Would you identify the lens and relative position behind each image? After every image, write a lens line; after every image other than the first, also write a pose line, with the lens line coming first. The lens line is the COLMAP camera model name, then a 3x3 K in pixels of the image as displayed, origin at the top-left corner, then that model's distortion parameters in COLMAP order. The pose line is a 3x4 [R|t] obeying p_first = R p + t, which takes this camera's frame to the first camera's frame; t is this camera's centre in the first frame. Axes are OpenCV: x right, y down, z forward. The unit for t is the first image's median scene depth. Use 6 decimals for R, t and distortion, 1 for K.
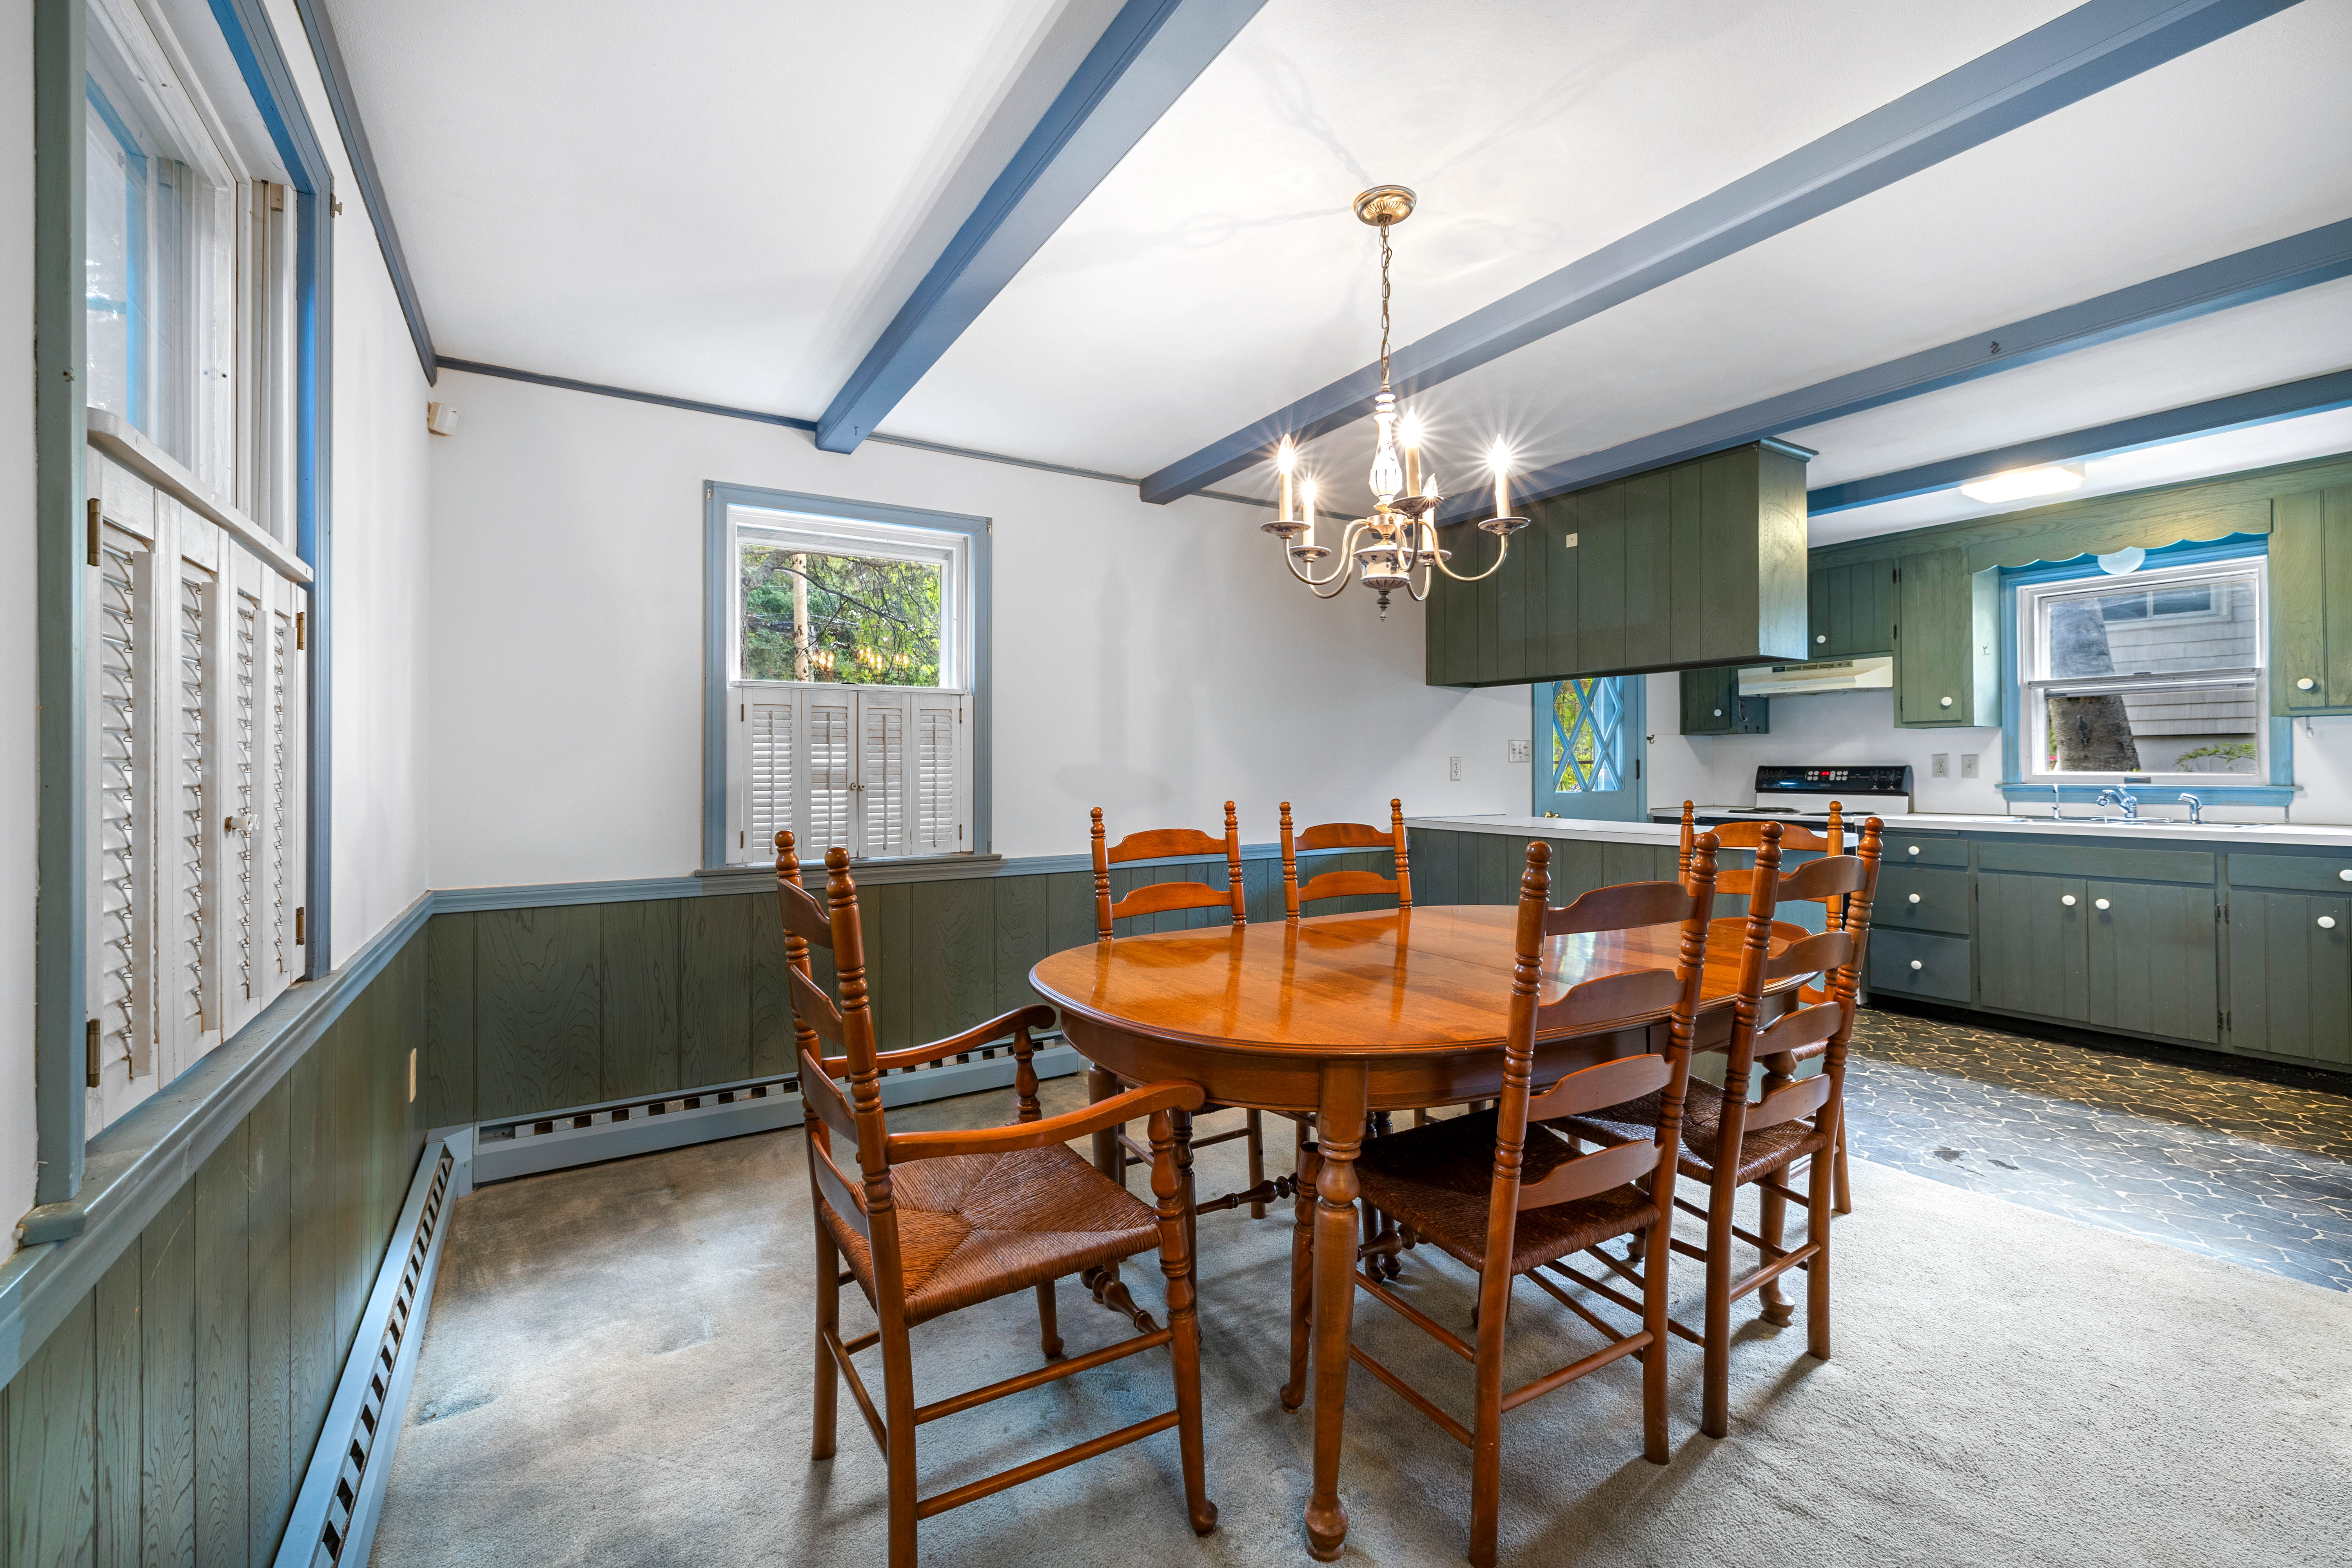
lens RADIAL K [[993.3, 0, 1180.4], [0, 993.3, 759.9], [0, 0, 1]] dist [0.000839, 0.000701]
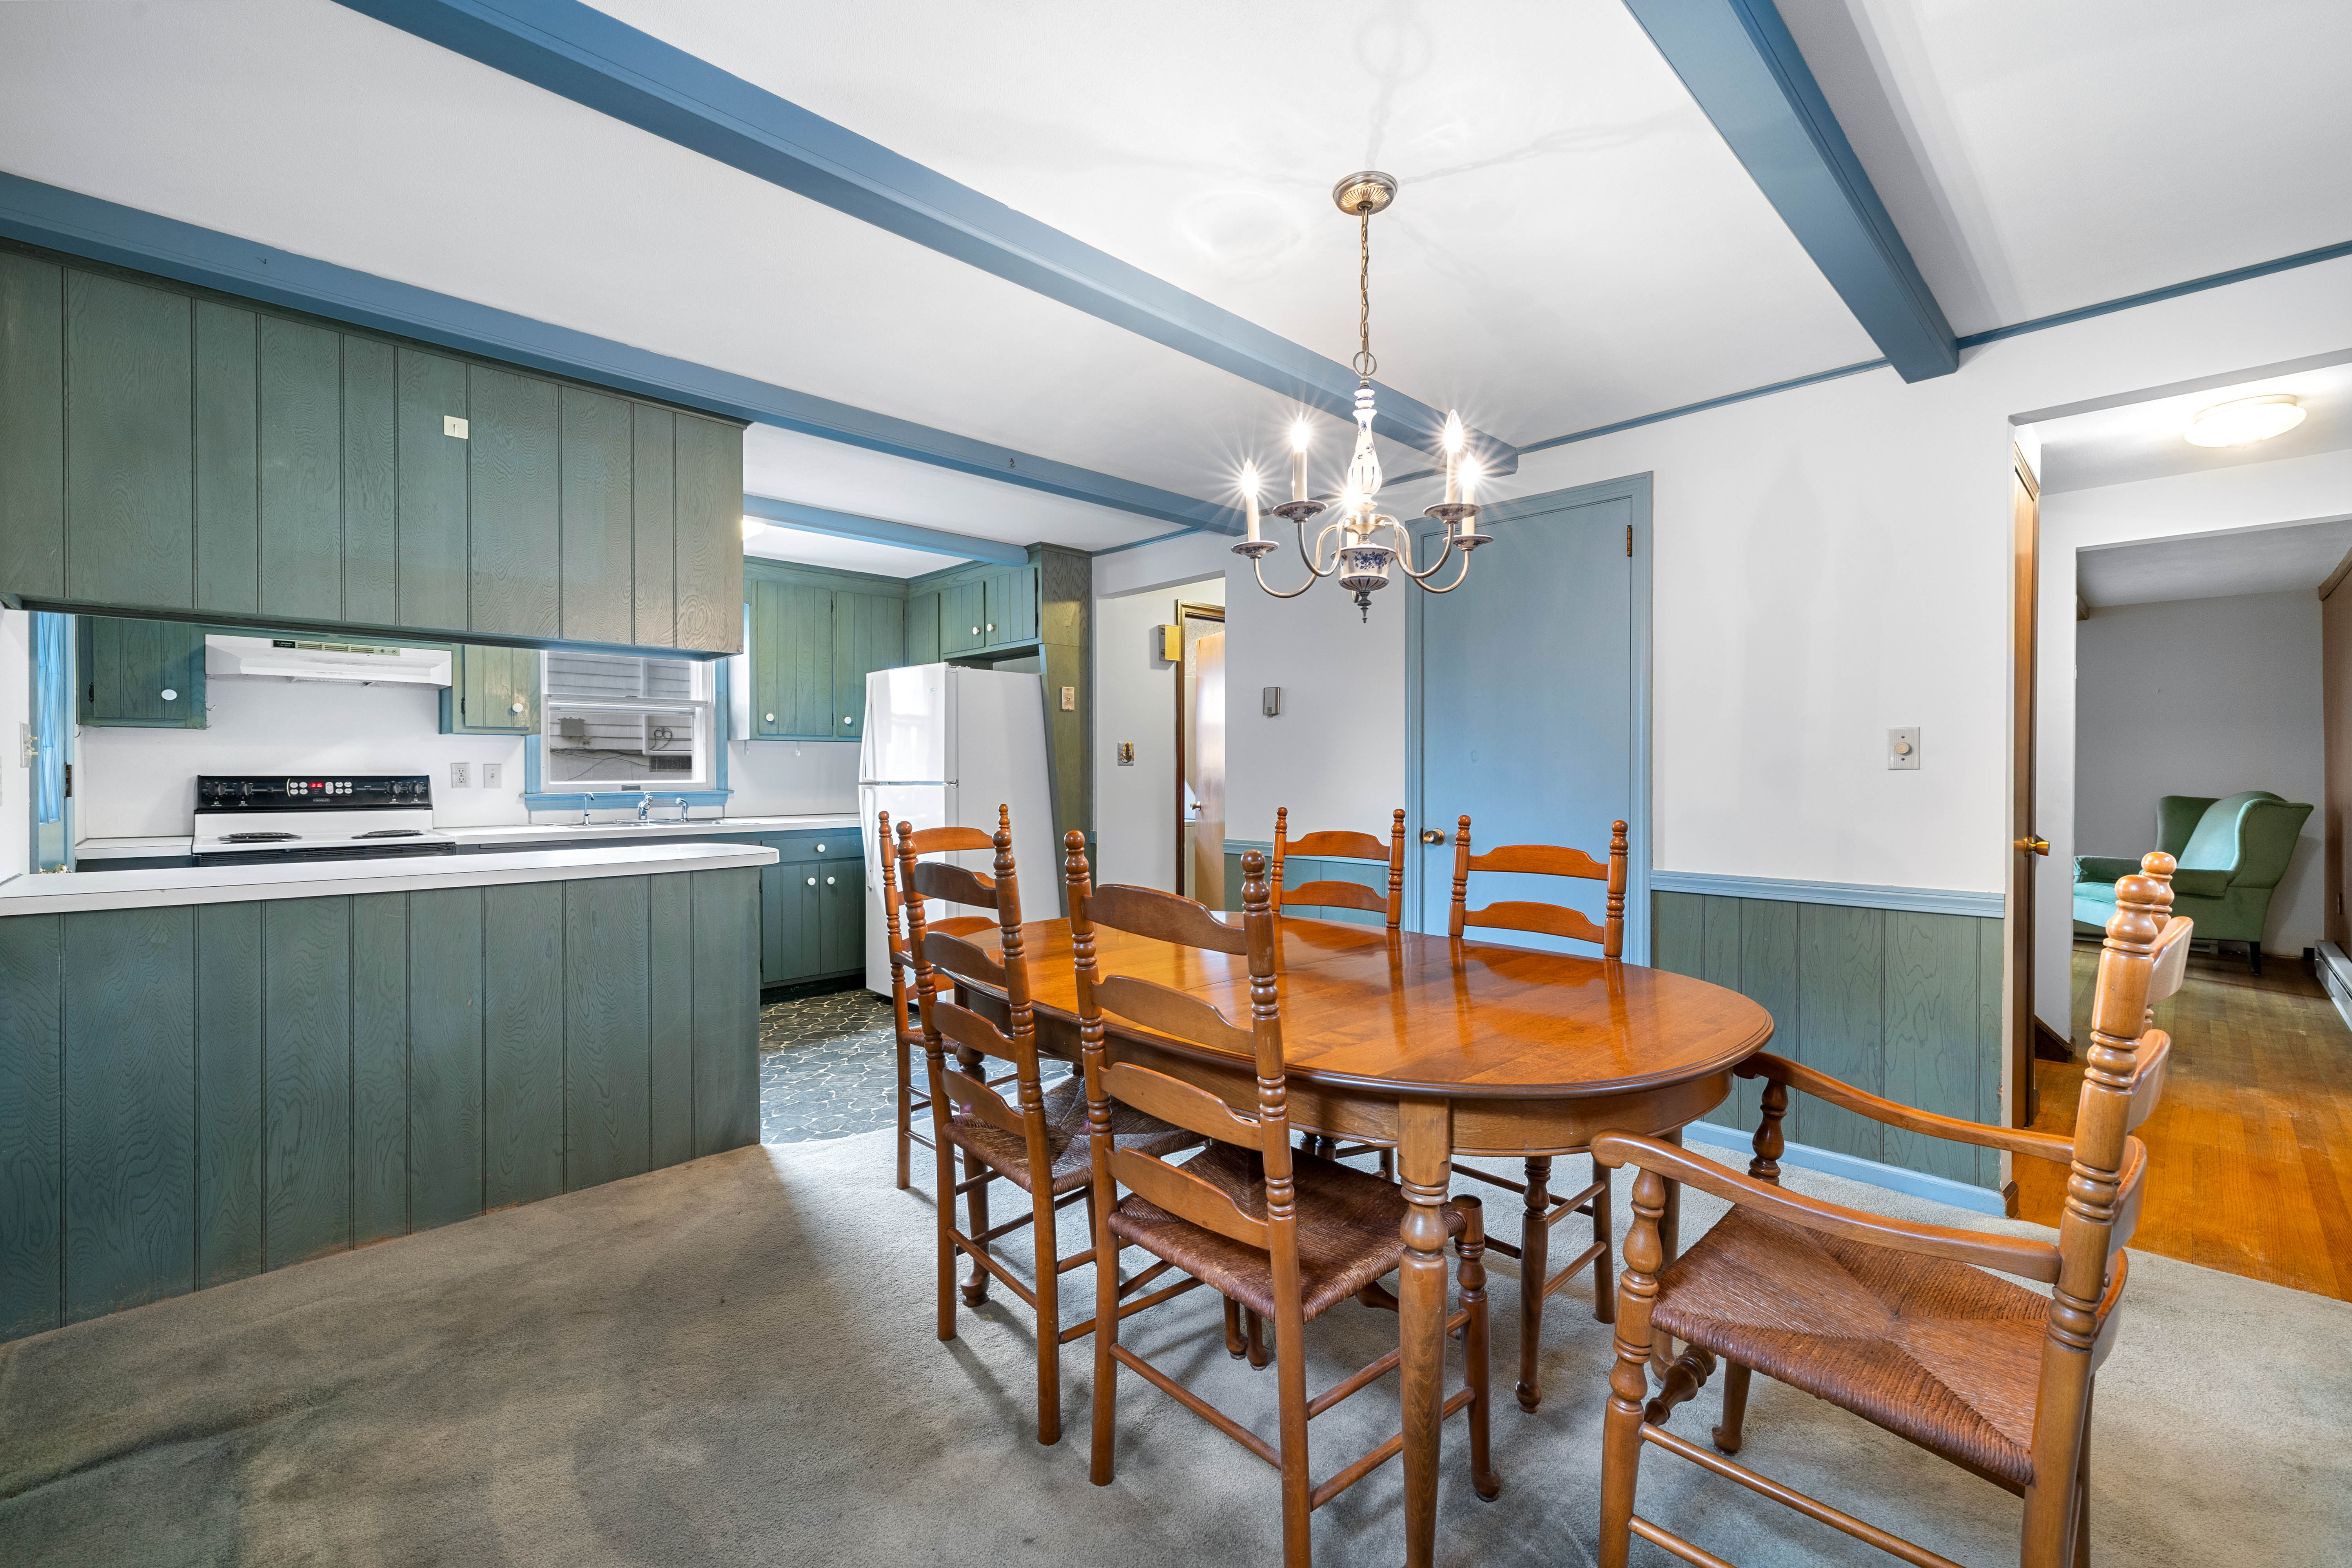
lens RADIAL K [[993.3, 0, 1179.2], [0, 993.3, 776.3], [0, 0, 1]] dist [0.000839, 0.000701]
pose [[-0.211915, 0.002246, 0.977286, -0.292509], [-0.003623, 0.999989, -0.003084, 0.007506], [-0.977281, -0.004194, -0.211904, 0.572278]]
